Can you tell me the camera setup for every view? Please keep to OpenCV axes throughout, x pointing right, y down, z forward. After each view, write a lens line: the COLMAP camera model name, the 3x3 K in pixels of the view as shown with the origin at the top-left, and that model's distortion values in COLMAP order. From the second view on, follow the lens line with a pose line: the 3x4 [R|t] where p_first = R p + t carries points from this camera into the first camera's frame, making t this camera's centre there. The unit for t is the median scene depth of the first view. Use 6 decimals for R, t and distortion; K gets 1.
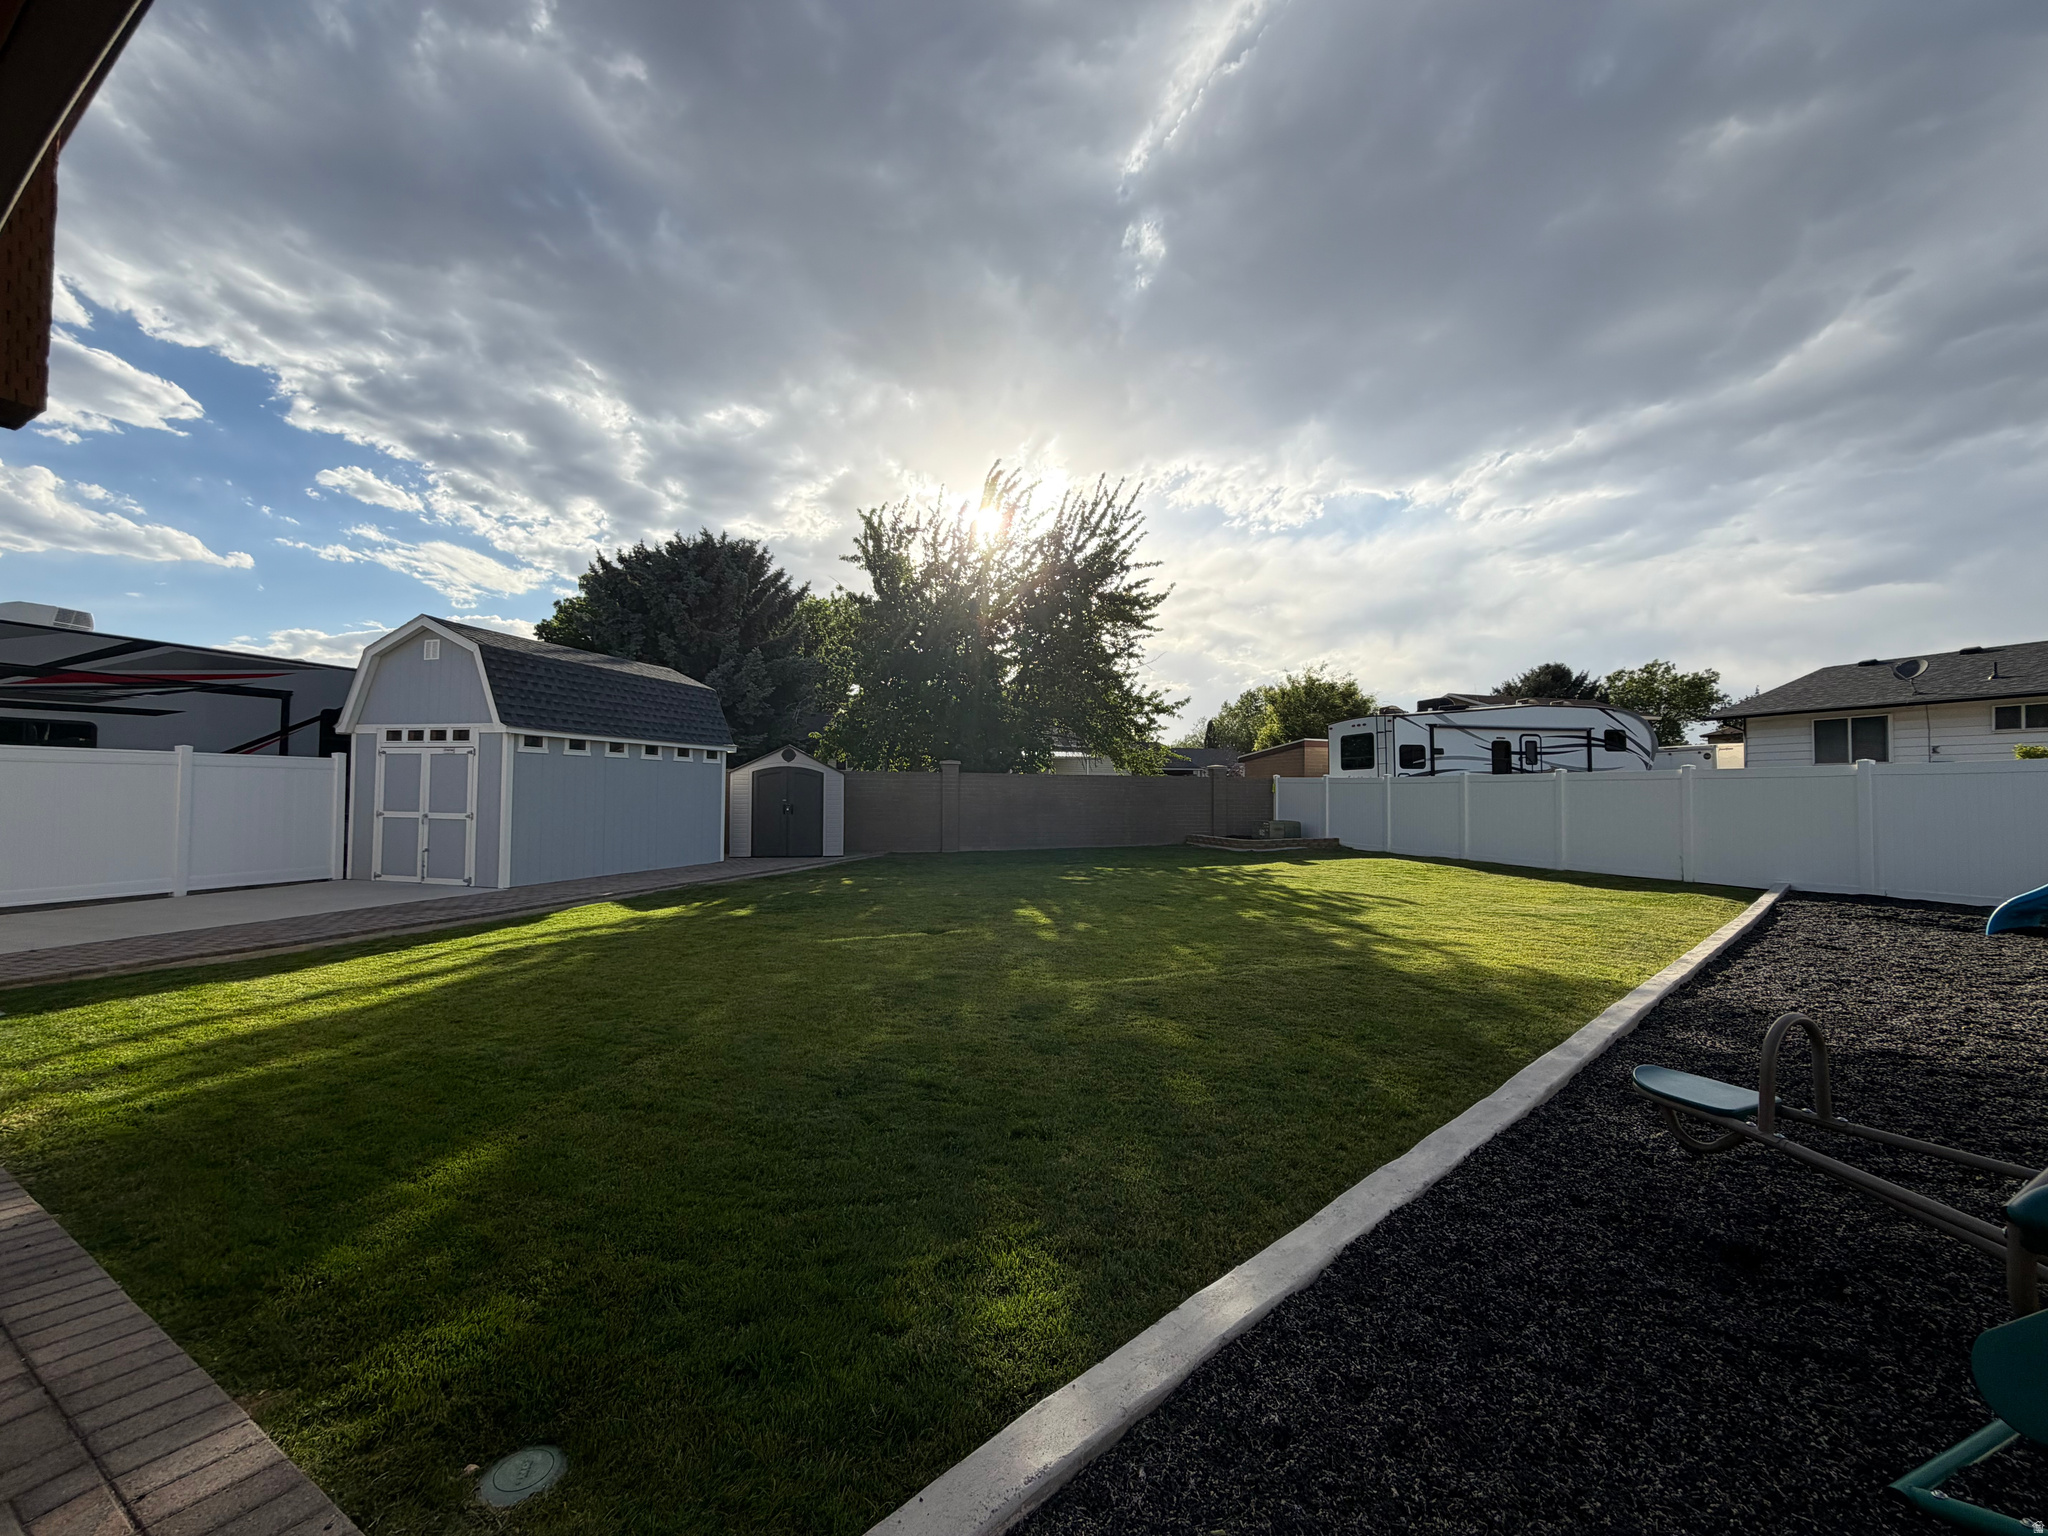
lens RADIAL K [[815.4, 0, 1022.3], [0, 815.4, 770.8], [0, 0, 1]] dist [0.000896, -0.000123]
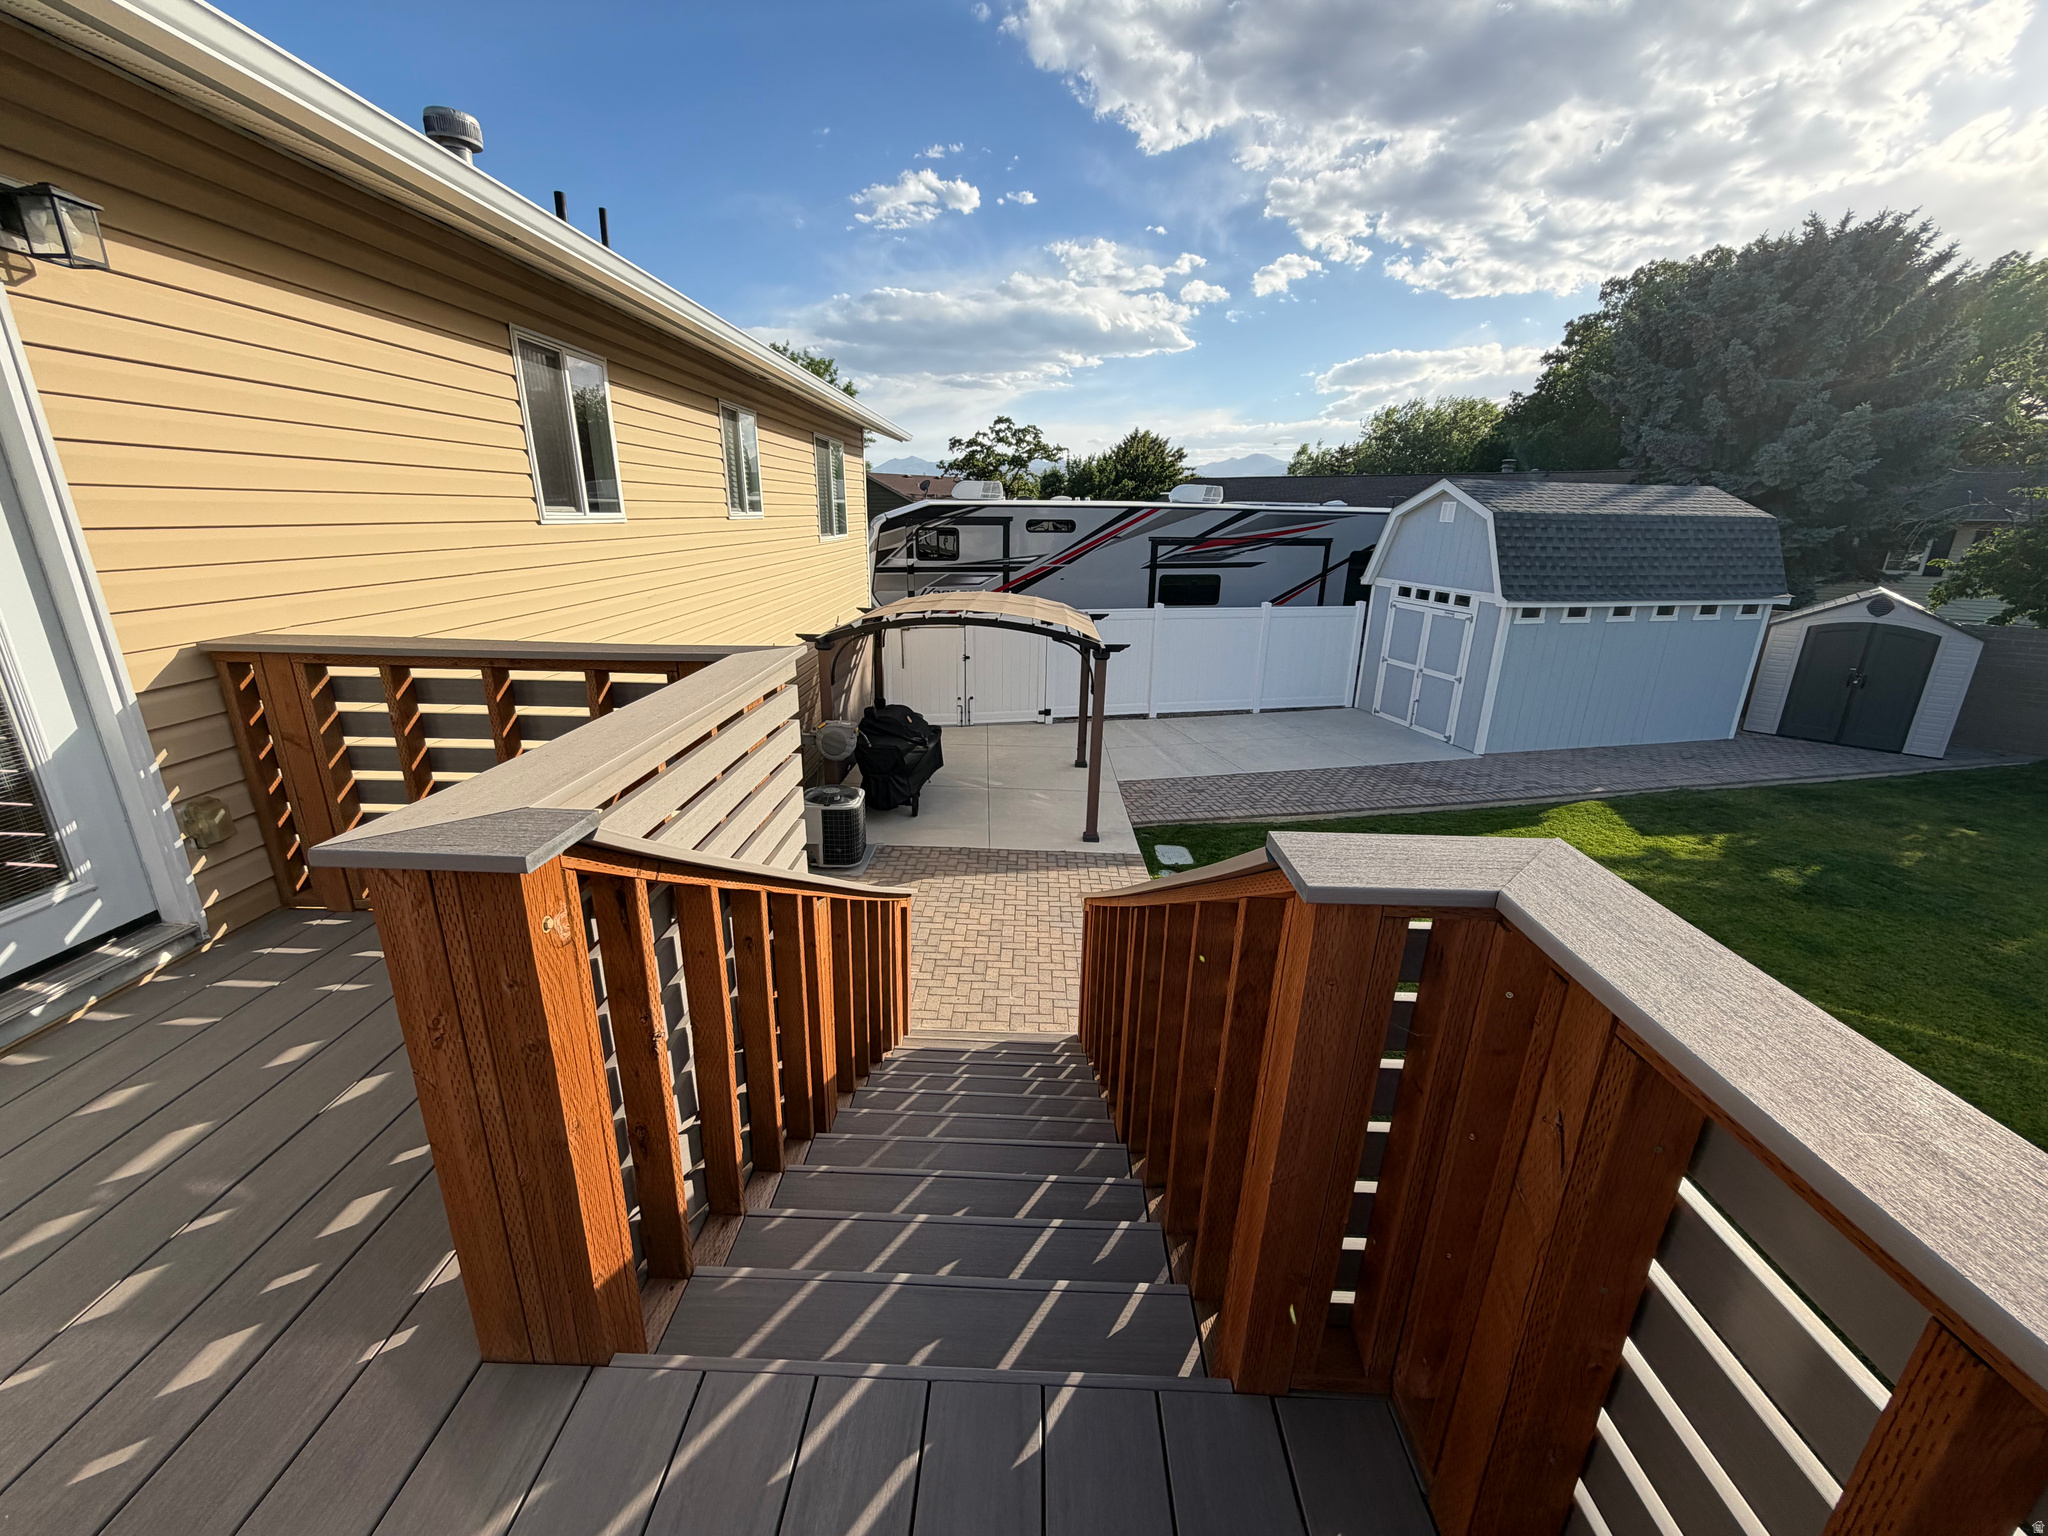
lens RADIAL K [[815.4, 0, 1022.3], [0, 815.4, 770.8], [0, 0, 1]] dist [0.000896, -0.000123]
pose [[0.497860, 0.263354, -0.826305, -0.027147], [0.014824, 0.950056, 0.311726, -0.096511], [0.867131, -0.167445, 0.469091, -0.008448]]
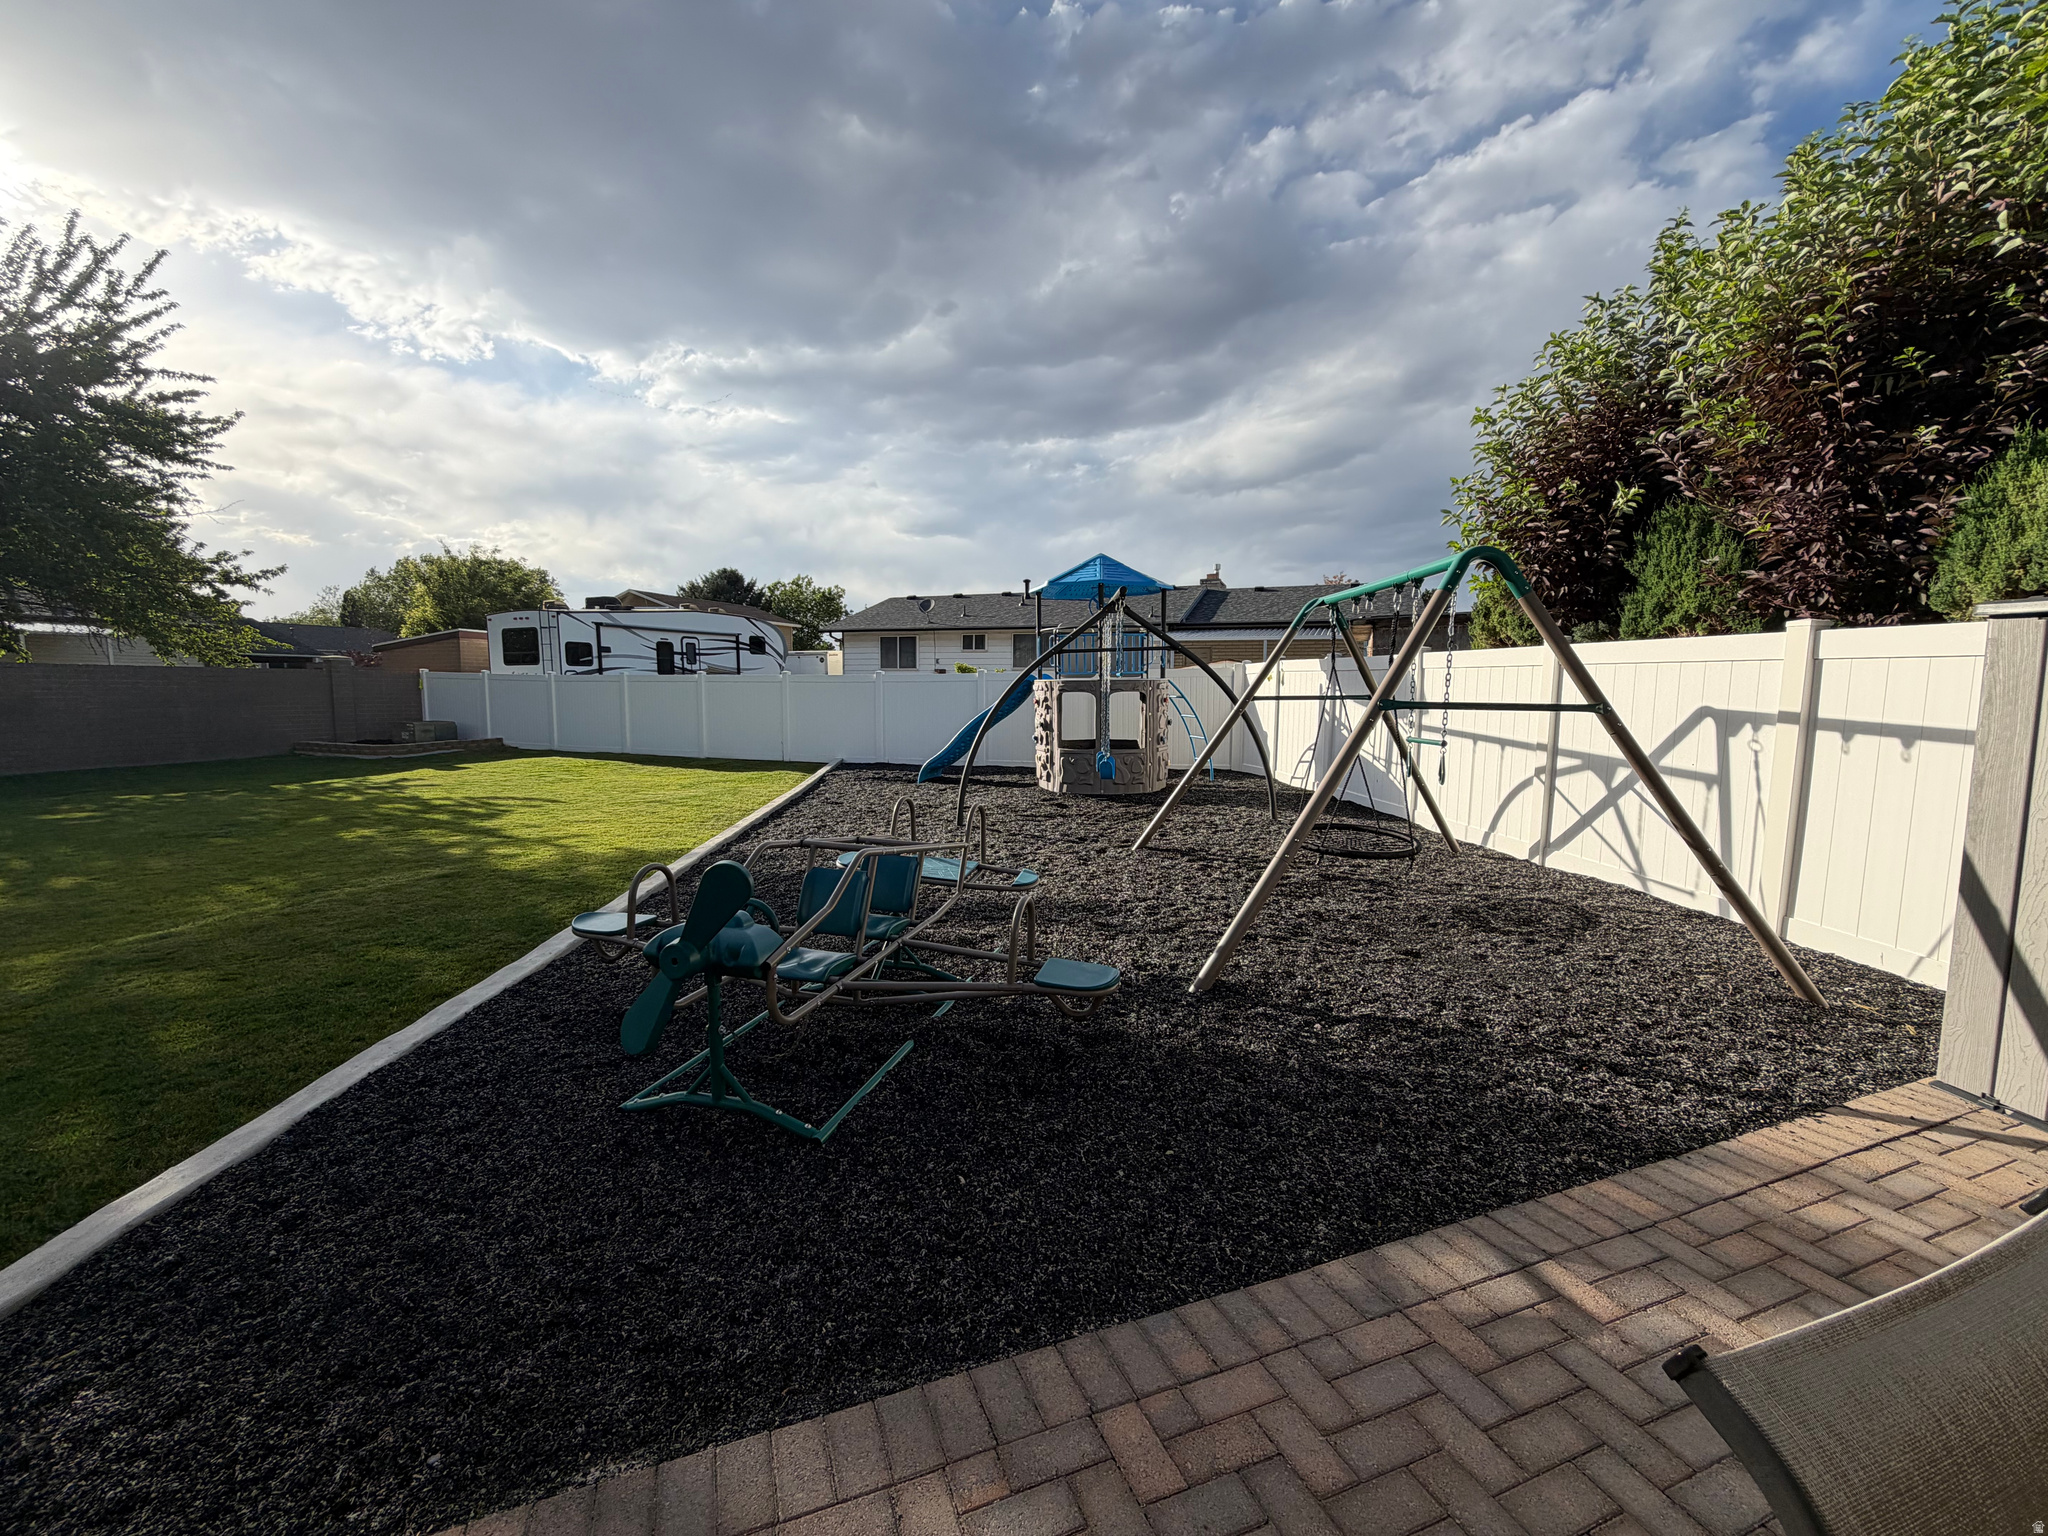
lens RADIAL K [[812.5, 0, 1012.1], [0, 812.5, 781.4], [0, 0, 1]] dist [0.018432, -0.008127]
pose [[0.625841, -0.089365, 0.774814, 0.015420], [-0.025881, 0.990488, 0.135145, -0.010724], [-0.779521, -0.104632, 0.617575, -0.055518]]
